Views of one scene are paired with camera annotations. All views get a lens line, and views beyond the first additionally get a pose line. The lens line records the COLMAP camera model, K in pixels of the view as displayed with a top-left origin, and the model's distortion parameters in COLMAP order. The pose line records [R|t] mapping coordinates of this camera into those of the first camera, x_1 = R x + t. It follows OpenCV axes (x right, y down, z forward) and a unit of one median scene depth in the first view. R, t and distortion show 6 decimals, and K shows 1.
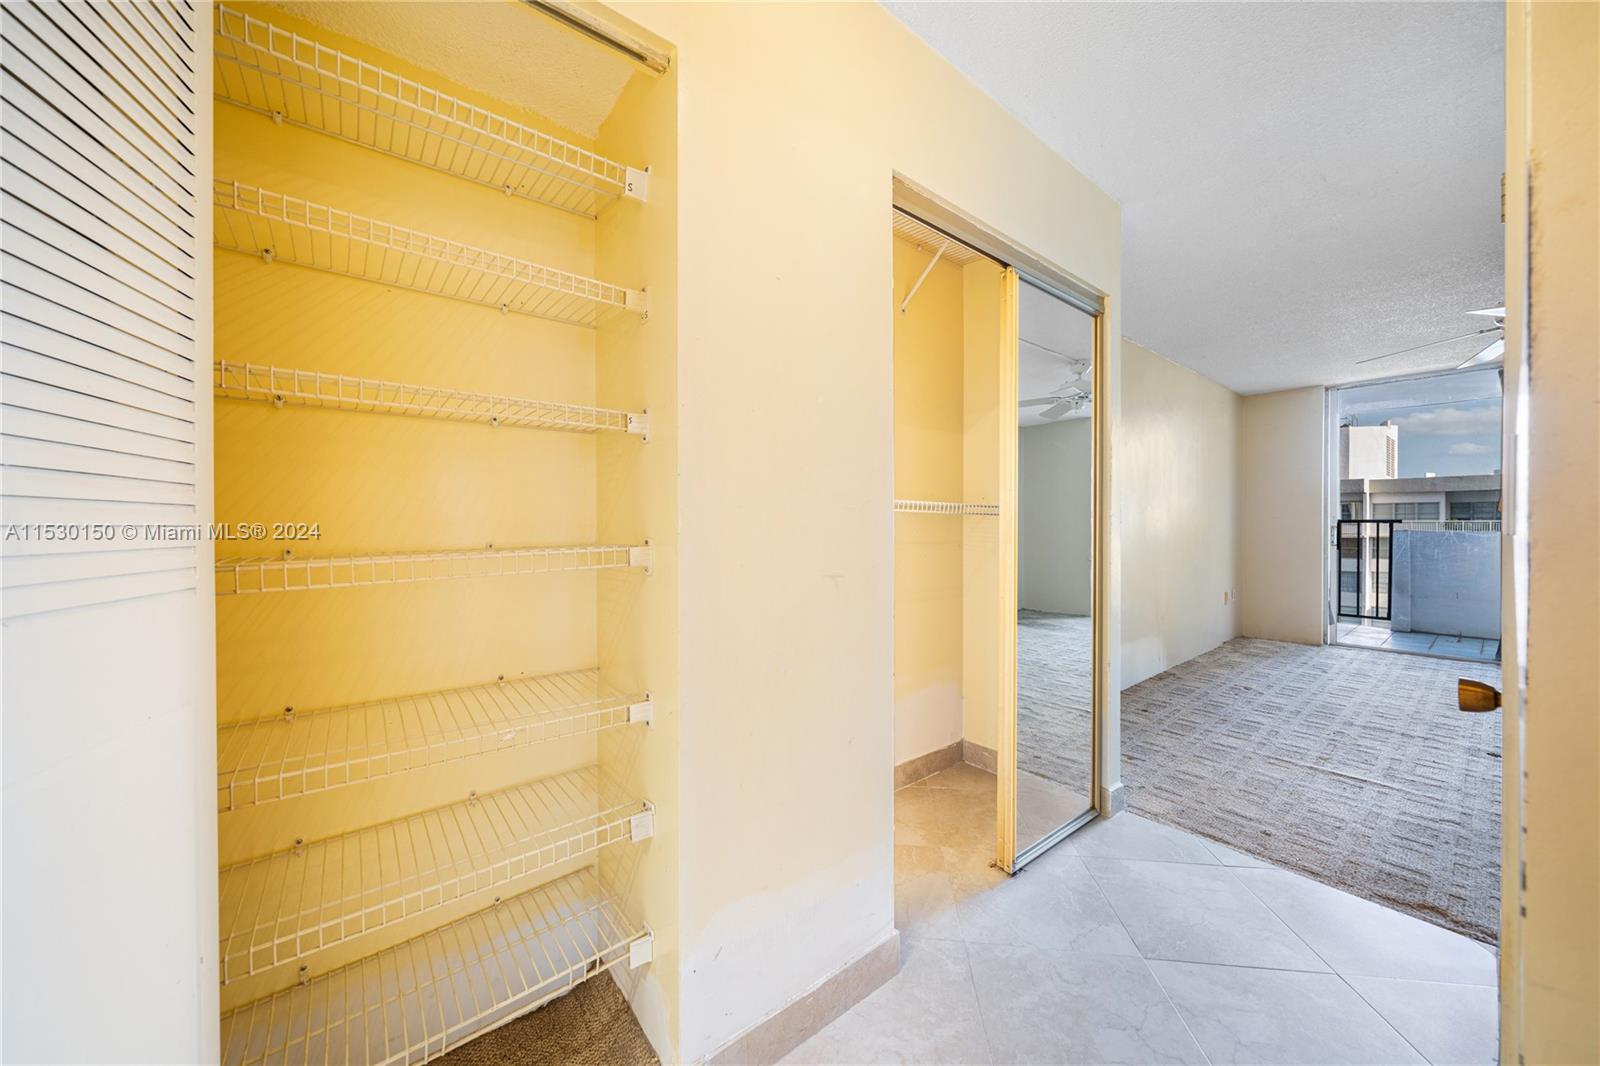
lens RADIAL K [[570.8, 0, 774.3], [0, 570.8, 528.3], [0, 0, 1]] dist [-0.007615, -0.000207]
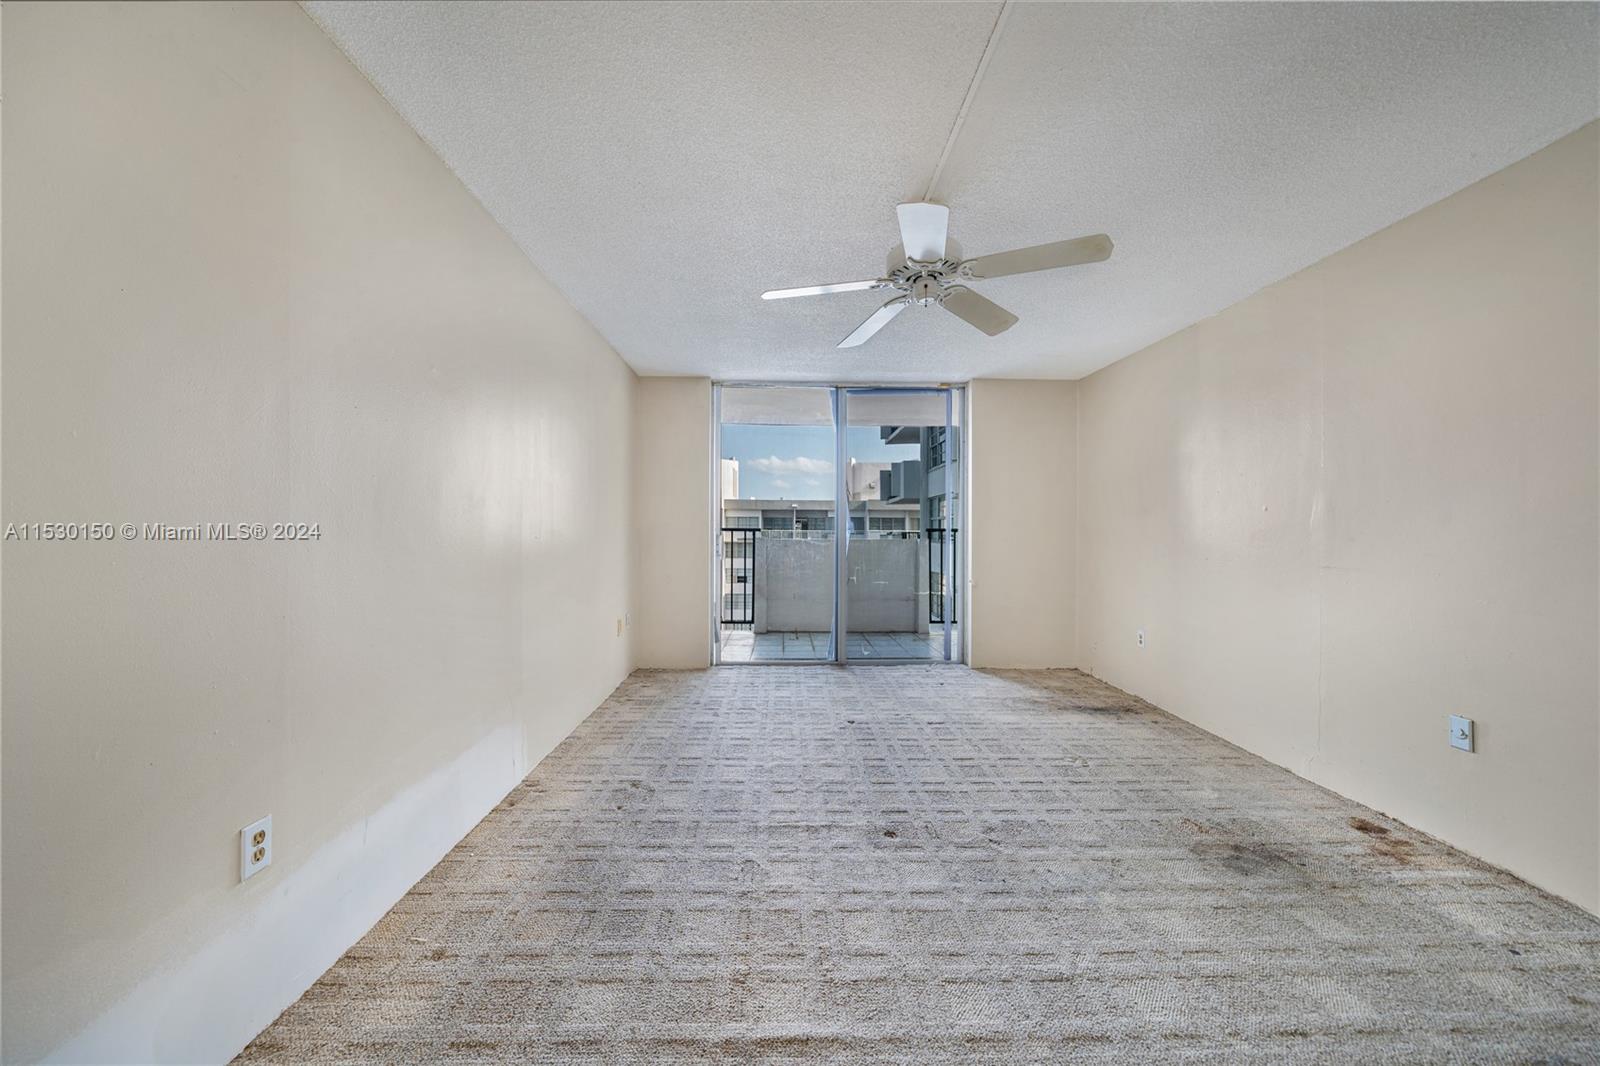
lens RADIAL K [[585.7, 0, 793.0], [0, 585.7, 528.5], [0, 0, 1]] dist [0.002118, -0.000683]
pose [[0.596027, 0.006843, 0.802935, 0.262868], [0.003291, 0.999934, -0.010966, -0.002415], [-0.802958, 0.009179, 0.595965, 0.296845]]
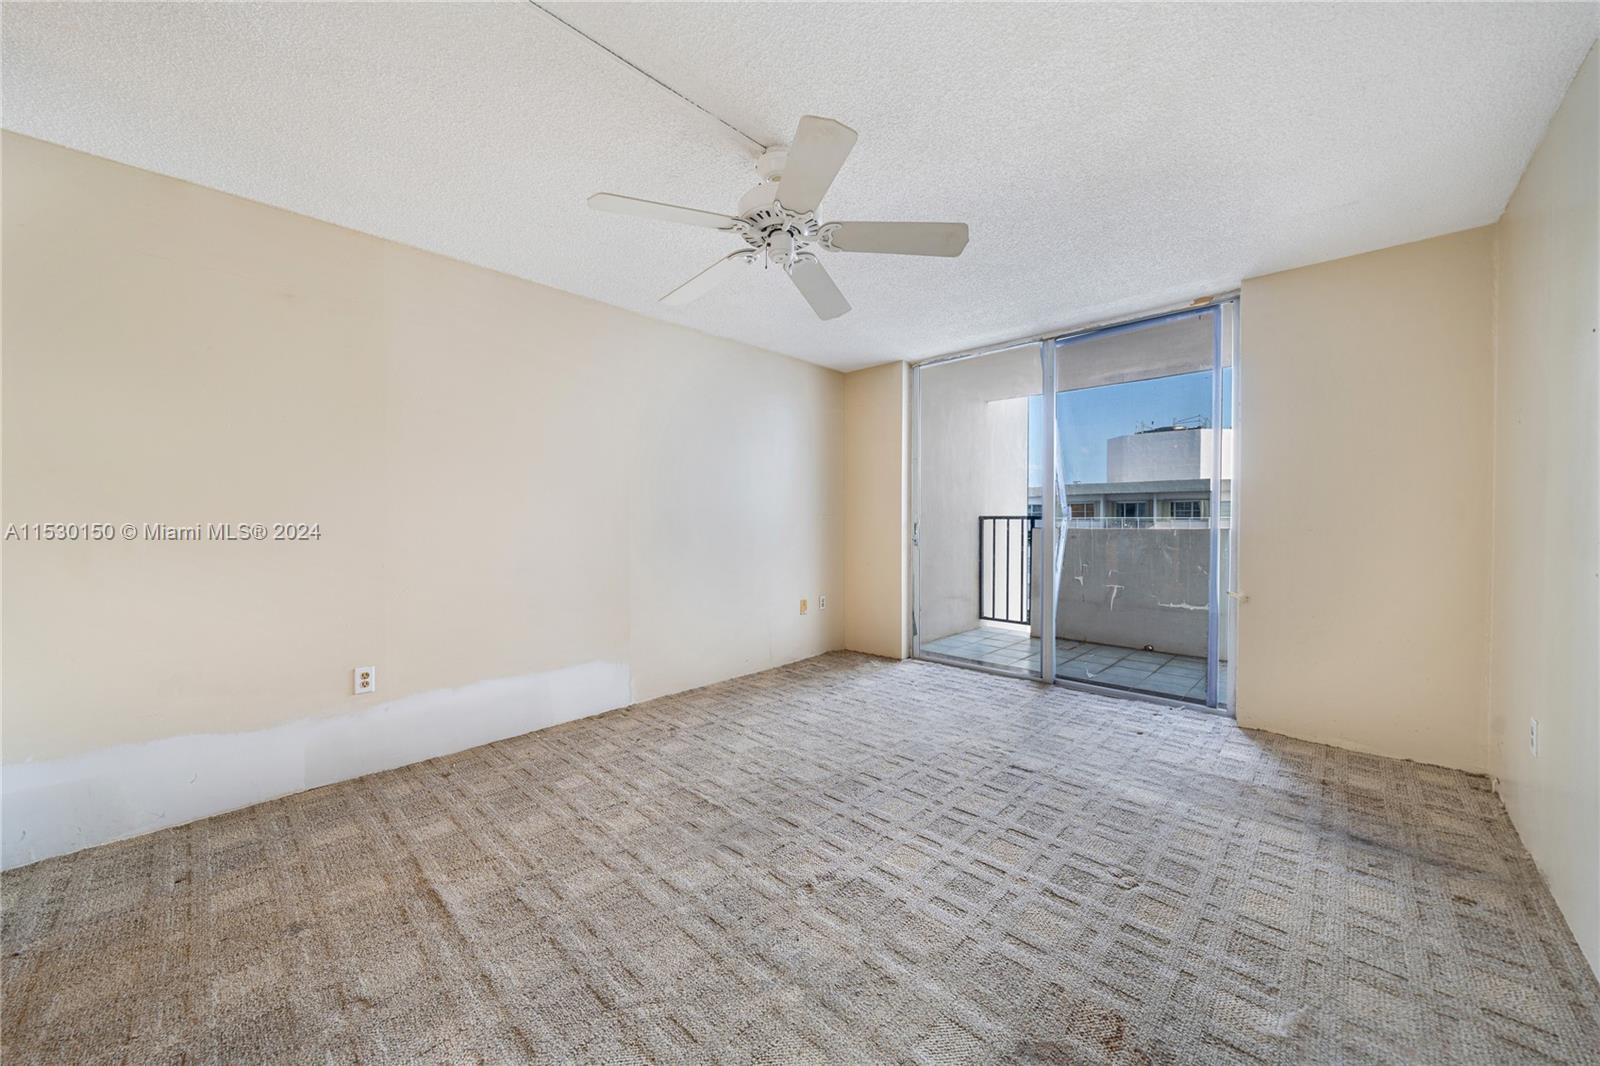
lens RADIAL K [[585.7, 0, 786.6], [0, 585.7, 524.8], [0, 0, 1]] dist [0.002118, -0.000683]
pose [[0.992478, -0.004721, 0.122336, 0.584867], [0.005432, 0.999970, -0.005483, 0.001935], [-0.122306, 0.006106, 0.992474, 0.113194]]
